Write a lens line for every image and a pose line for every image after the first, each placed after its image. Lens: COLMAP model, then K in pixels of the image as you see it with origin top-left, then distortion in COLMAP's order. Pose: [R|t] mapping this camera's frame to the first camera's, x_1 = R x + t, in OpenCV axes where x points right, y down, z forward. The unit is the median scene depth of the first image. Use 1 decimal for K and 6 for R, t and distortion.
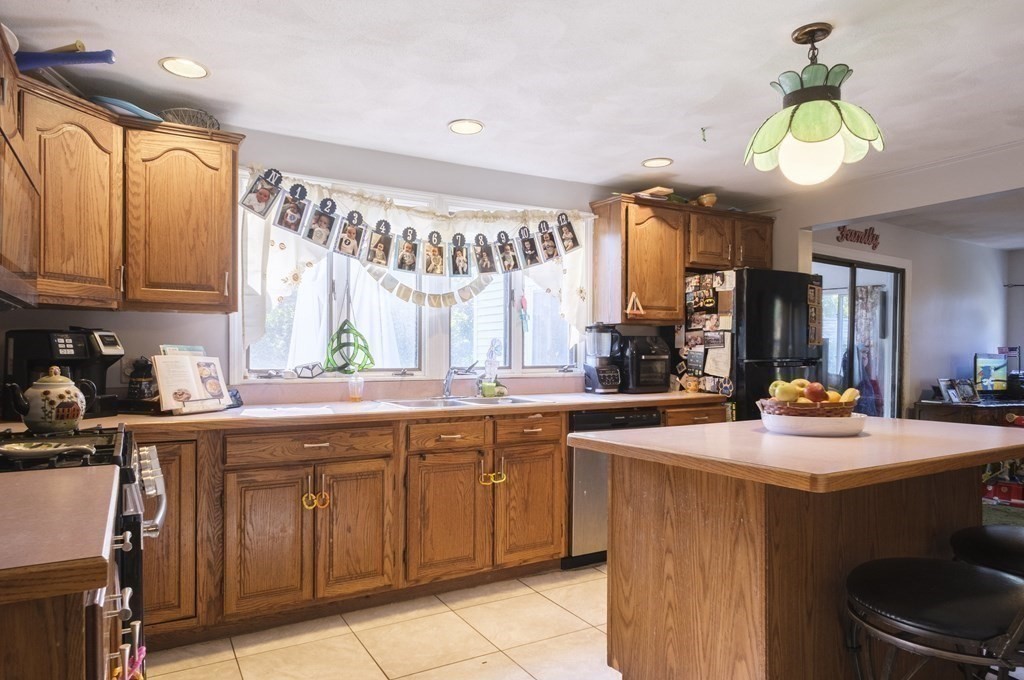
lens RADIAL K [[593.3, 0, 510.9], [0, 593.3, 356.3], [0, 0, 1]] dist [0.002351, -0.001833]
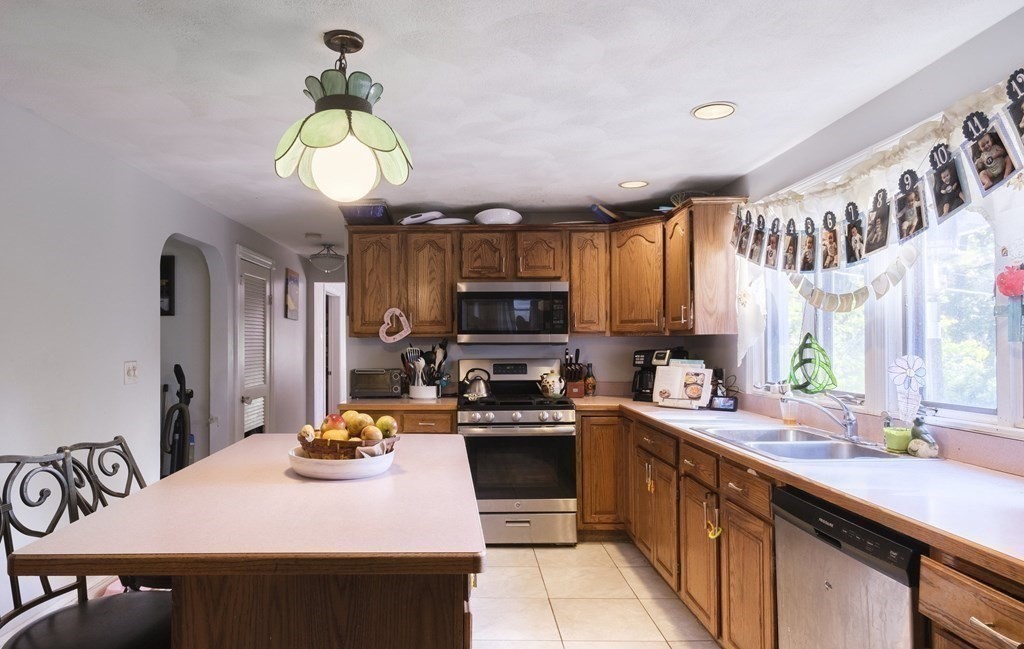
lens RADIAL K [[620.5, 0, 476.1], [0, 620.5, 327.3], [0, 0, 1]] dist [-0.005032, -0.002834]
pose [[-0.468489, -0.024997, -0.883116, 0.766783], [-0.005148, 0.999660, -0.025565, -0.042879], [0.883455, -0.007431, -0.468458, 0.975255]]
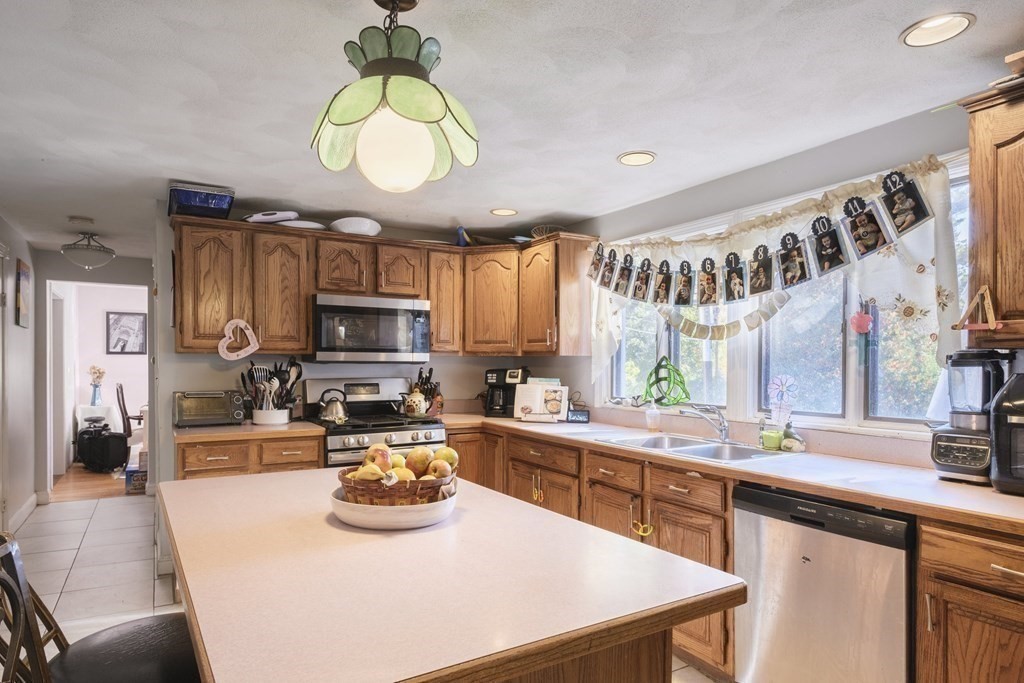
lens RADIAL K [[593.3, 0, 510.9], [0, 593.3, 357.8], [0, 0, 1]] dist [0.002351, -0.001833]
pose [[0.047568, -0.010017, -0.998818, 0.775473], [-0.013398, 0.999853, -0.010666, -0.042355], [0.998778, 0.013889, 0.047427, 0.656715]]
